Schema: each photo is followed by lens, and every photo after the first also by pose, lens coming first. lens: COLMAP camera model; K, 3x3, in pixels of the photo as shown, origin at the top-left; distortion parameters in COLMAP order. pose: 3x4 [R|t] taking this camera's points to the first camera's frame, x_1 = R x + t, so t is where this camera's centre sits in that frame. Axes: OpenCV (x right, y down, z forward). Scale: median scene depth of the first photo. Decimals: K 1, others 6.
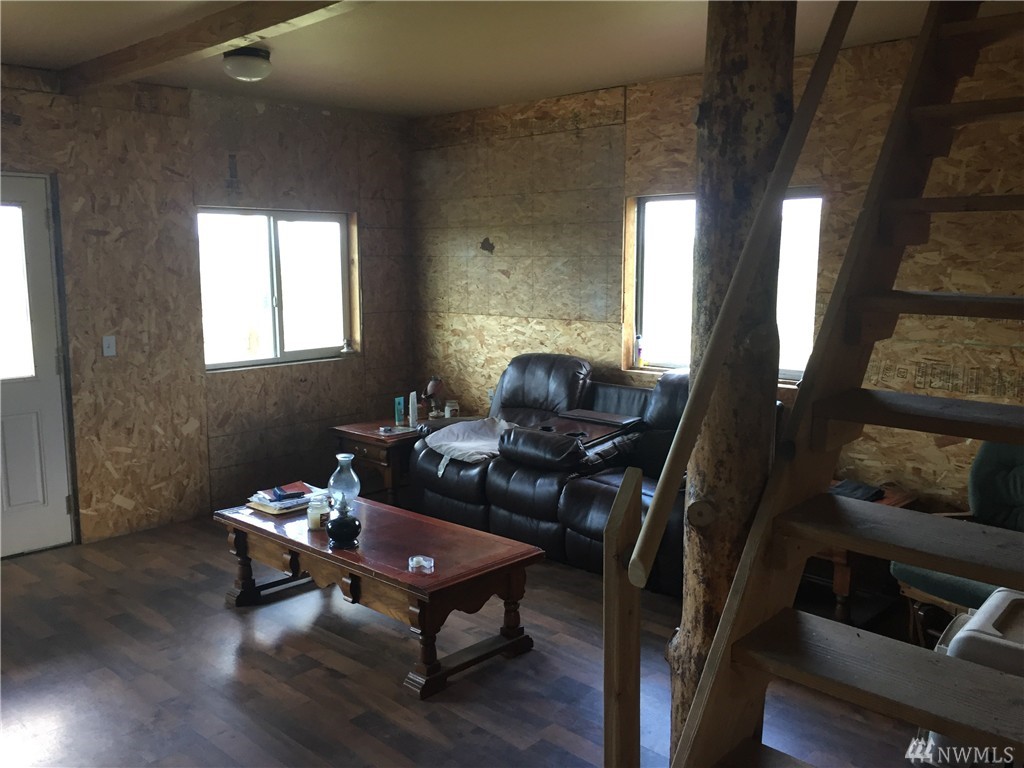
lens RADIAL K [[874.7, 0, 511.1], [0, 874.7, 384.7], [0, 0, 1]] dist [0.060090, -0.074241]
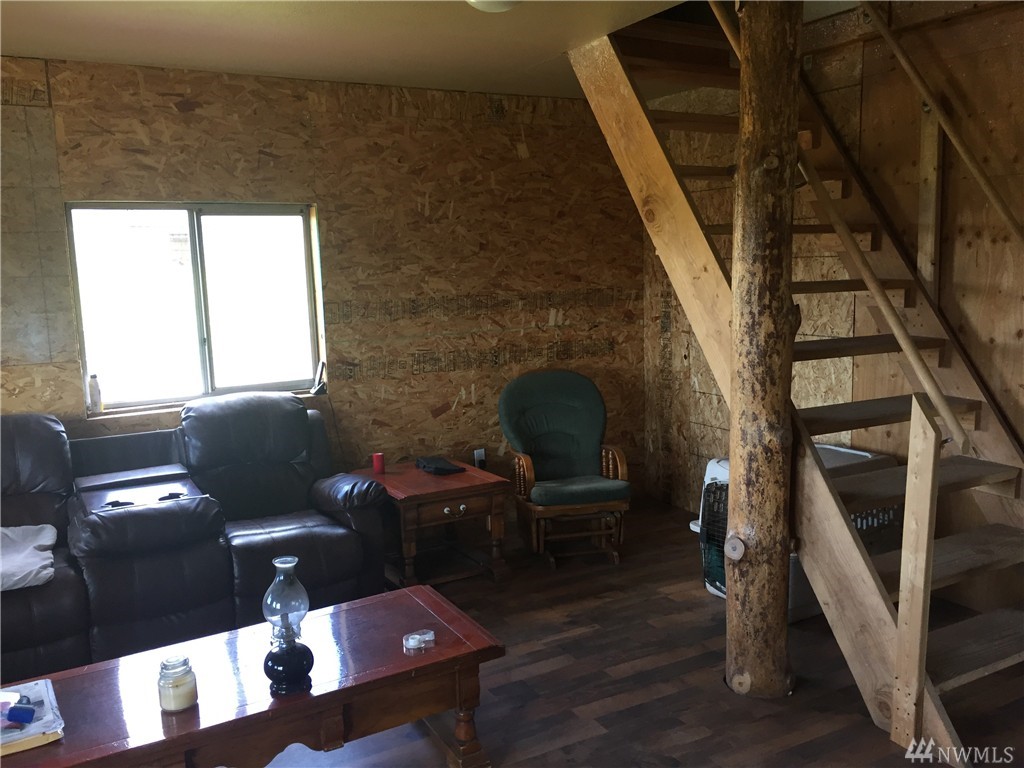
lens RADIAL K [[874.7, 0, 512.3], [0, 874.7, 385.7], [0, 0, 1]] dist [0.060090, -0.074241]
pose [[0.290522, -0.146800, 0.945540, -0.641546], [0.164171, 0.981156, 0.101887, -0.081202], [-0.942680, 0.125630, 0.309148, 0.484688]]
